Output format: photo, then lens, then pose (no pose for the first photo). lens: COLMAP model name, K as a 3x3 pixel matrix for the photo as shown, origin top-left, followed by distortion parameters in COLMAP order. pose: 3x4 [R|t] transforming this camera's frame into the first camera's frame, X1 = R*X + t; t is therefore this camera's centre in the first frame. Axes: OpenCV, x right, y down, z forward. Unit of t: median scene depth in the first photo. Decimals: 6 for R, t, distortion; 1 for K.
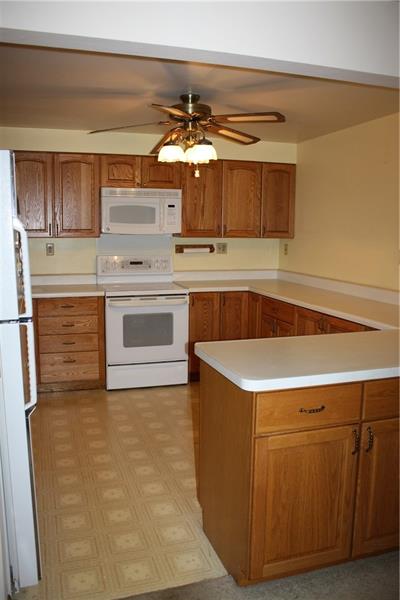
lens RADIAL K [[505.7, 0, 200.0], [0, 505.7, 300.0], [0, 0, 1]] dist [-0.163331, 0.170450]
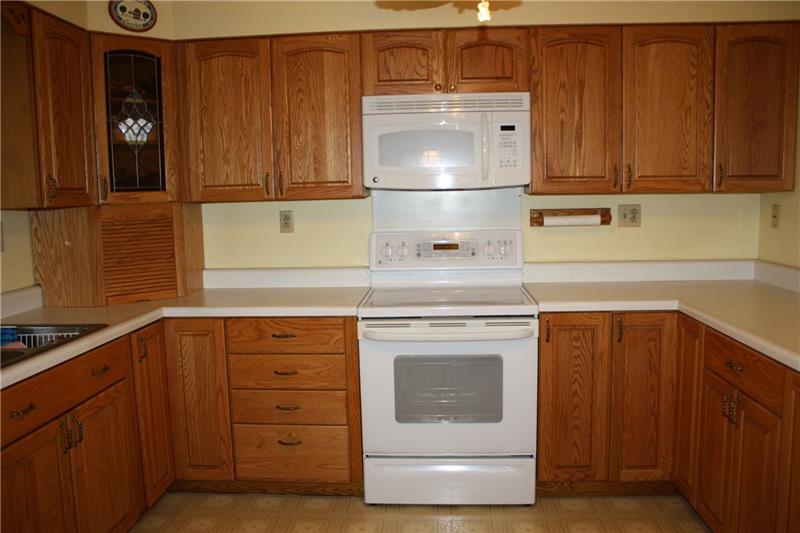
lens RADIAL K [[674.3, 0, 400.0], [0, 674.3, 266.5], [0, 0, 1]] dist [-0.163331, 0.170450]
pose [[0.931650, 0.010845, -0.363196, 0.079222], [-0.021567, 0.999443, -0.025479, -0.037416], [0.362718, 0.031570, 0.931364, 0.378476]]
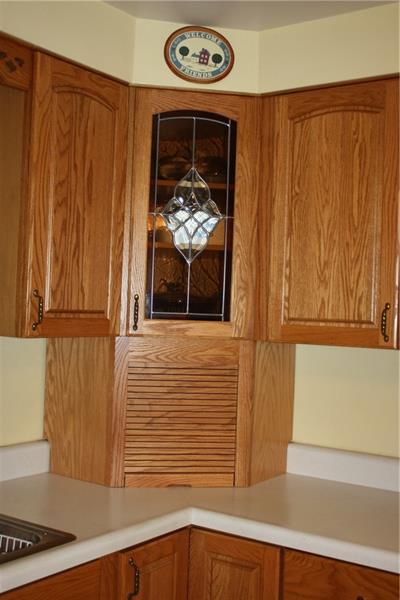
lens RADIAL K [[735.3, 0, 200.0], [0, 735.3, 300.0], [0, 0, 1]] dist [-0.072679, 0.019271]
pose [[0.604766, 0.007158, -0.796371, -0.010998], [-0.143660, 0.984537, -0.100246, -0.088128], [0.783339, 0.175032, 0.596442, 0.605139]]
